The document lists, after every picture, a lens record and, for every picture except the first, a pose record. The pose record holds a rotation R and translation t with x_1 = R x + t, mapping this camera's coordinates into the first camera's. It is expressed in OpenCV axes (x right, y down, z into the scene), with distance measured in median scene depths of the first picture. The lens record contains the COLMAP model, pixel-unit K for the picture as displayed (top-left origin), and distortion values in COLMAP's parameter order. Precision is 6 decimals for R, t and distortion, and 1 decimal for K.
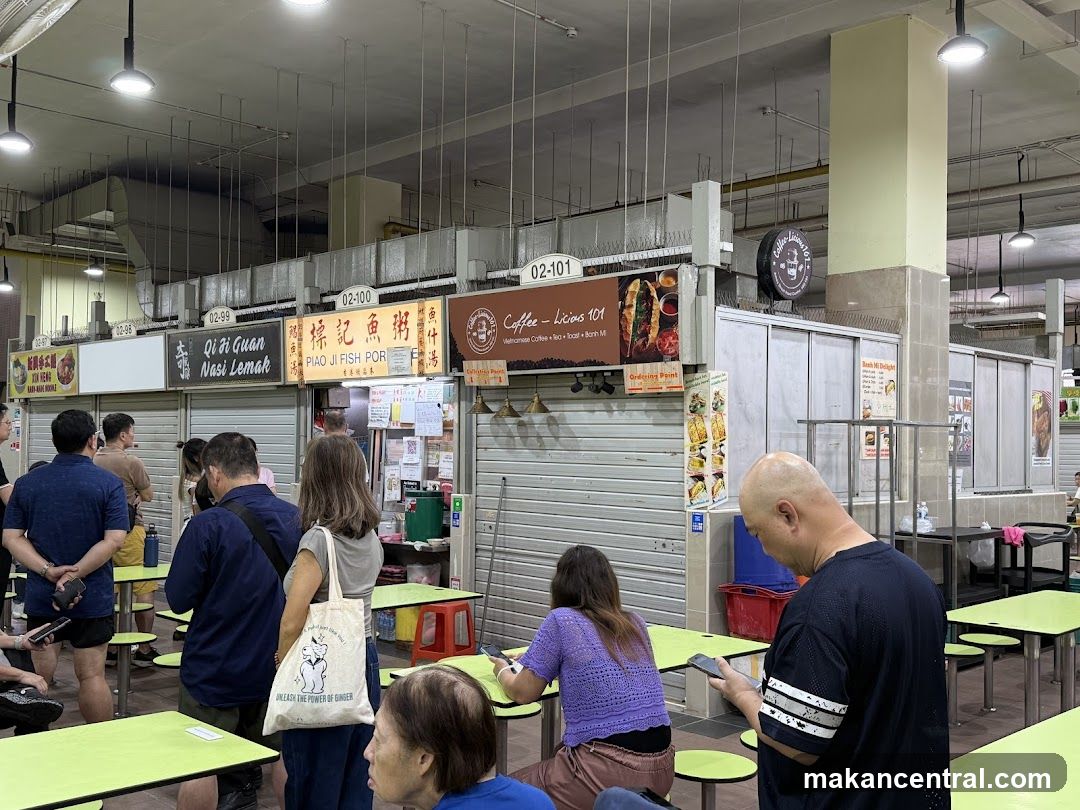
lens RADIAL K [[1076.8, 0, 540.0], [0, 1076.8, 405.0], [0, 0, 1]] dist [0.094306, -0.004257]
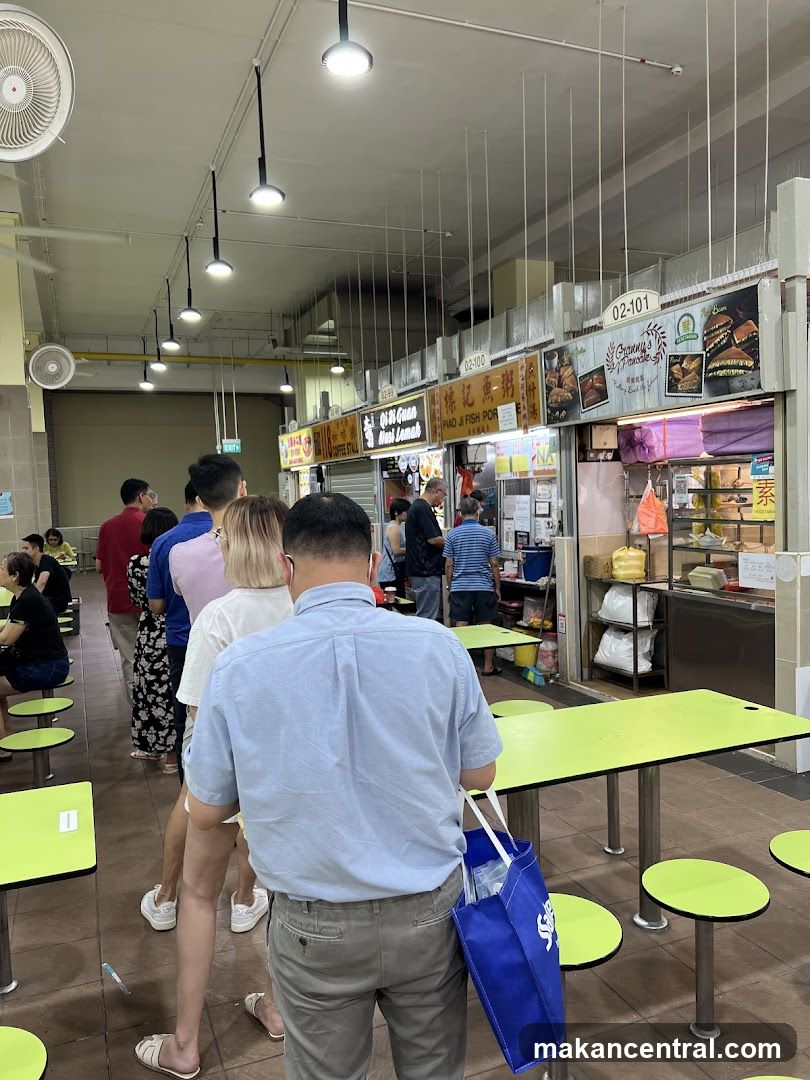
lens RADIAL K [[810.0, 0, 405.0], [0, 810.0, 540.0], [0, 0, 1]] dist [0.094413, -0.152382]
pose [[0.922016, -0.022484, -0.386498, 0.082729], [0.060754, 0.994346, 0.087089, 0.005020], [0.382354, -0.103779, 0.918169, 0.176948]]
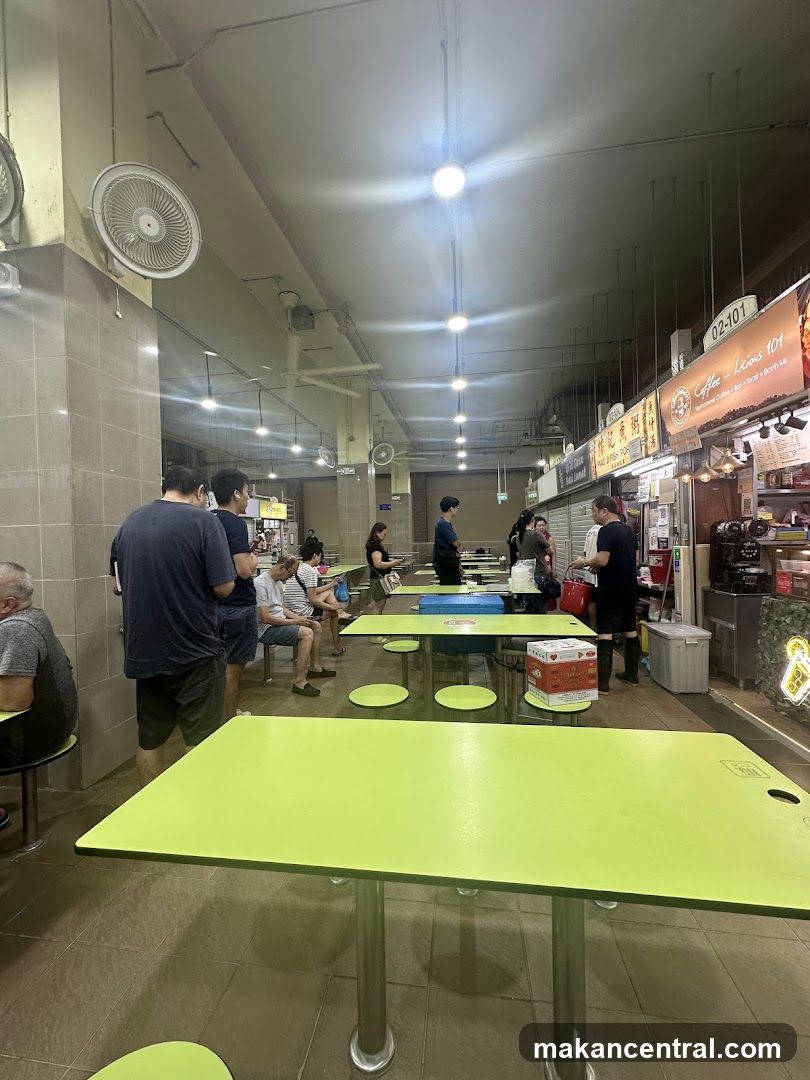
lens RADIAL K [[427.0, 0, 401.8], [0, 427.0, 537.8], [0, 0, 1]] dist [0.001675, -0.000102]
pose [[0.601007, -0.028128, -0.798748, 0.112402], [0.065210, 0.997774, 0.013930, 0.040365], [0.796579, -0.060459, 0.601504, 0.400696]]
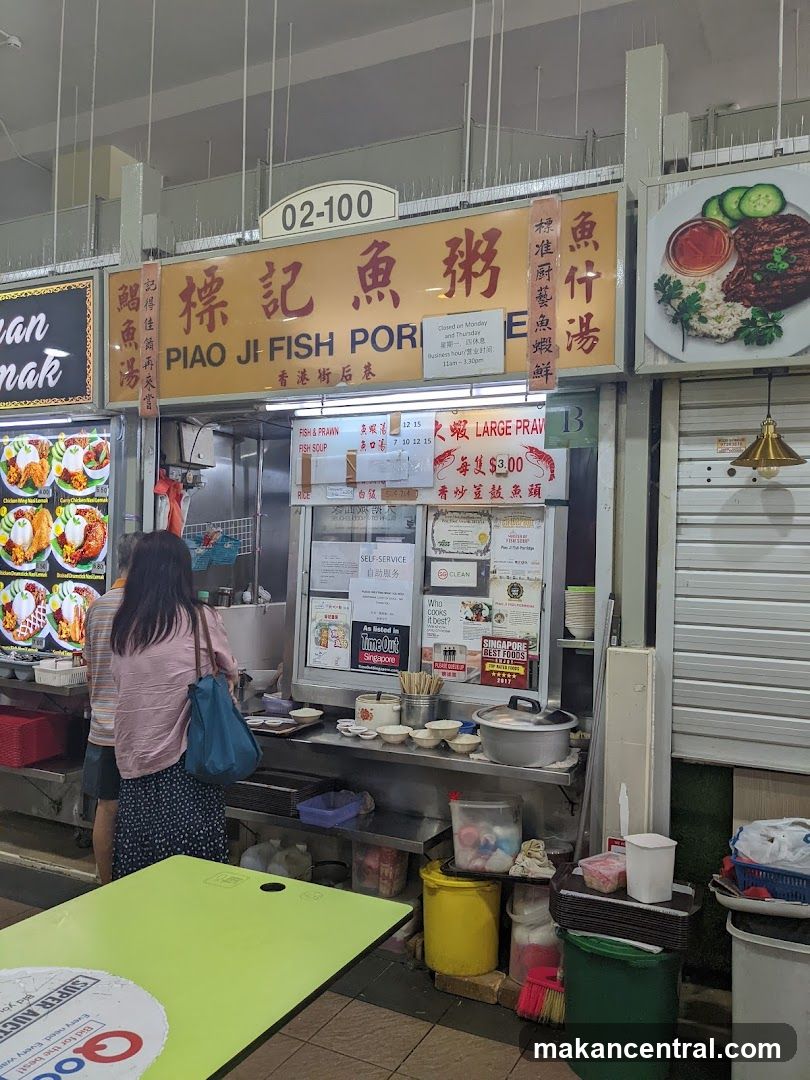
lens RADIAL K [[827.4, 0, 405.0], [0, 827.4, 540.0], [0, 0, 1]] dist [0.078982, -0.150601]
pose [[0.940618, 0.020162, 0.338867, -0.247872], [-0.027525, 0.999478, 0.016936, 0.031591], [-0.338348, -0.025257, 0.940682, 0.637491]]
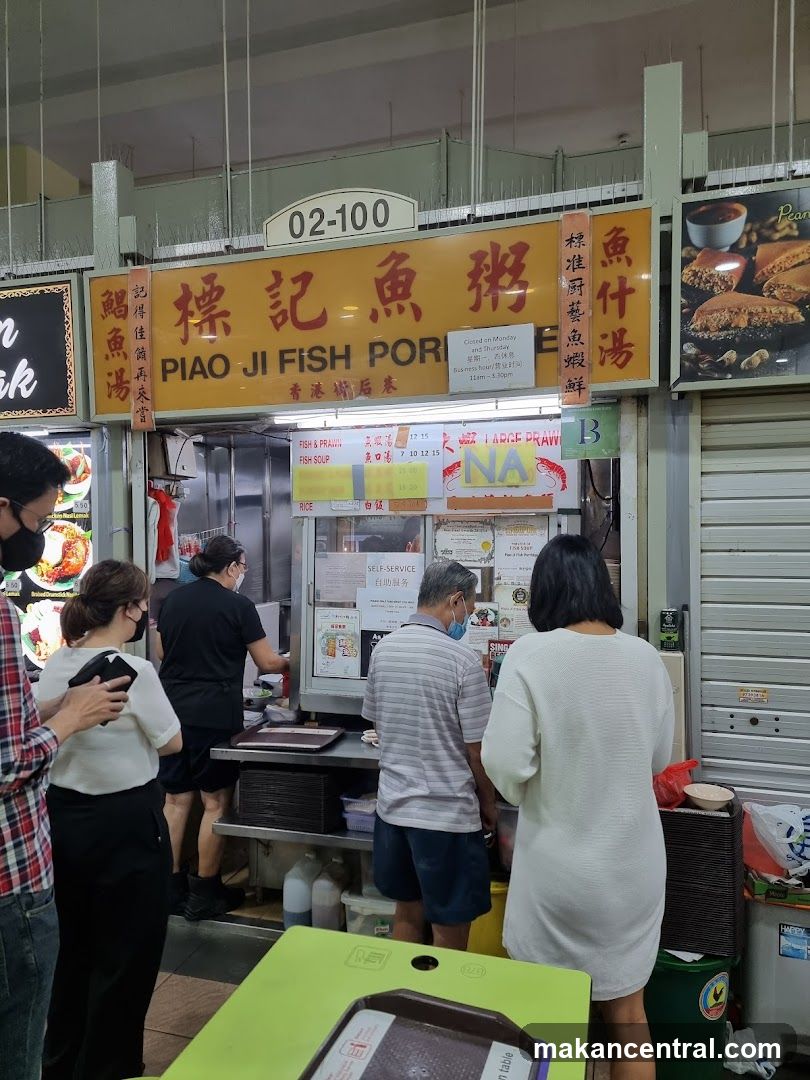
lens RADIAL K [[728.6, 0, 394.2], [0, 728.6, 540.6], [0, 0, 1]] dist [0.097291, -0.097342]
pose [[0.876749, -0.019560, 0.480550, -0.290465], [0.000048, 0.999176, 0.040582, 0.020231], [-0.480948, -0.035557, 0.876028, 0.698302]]
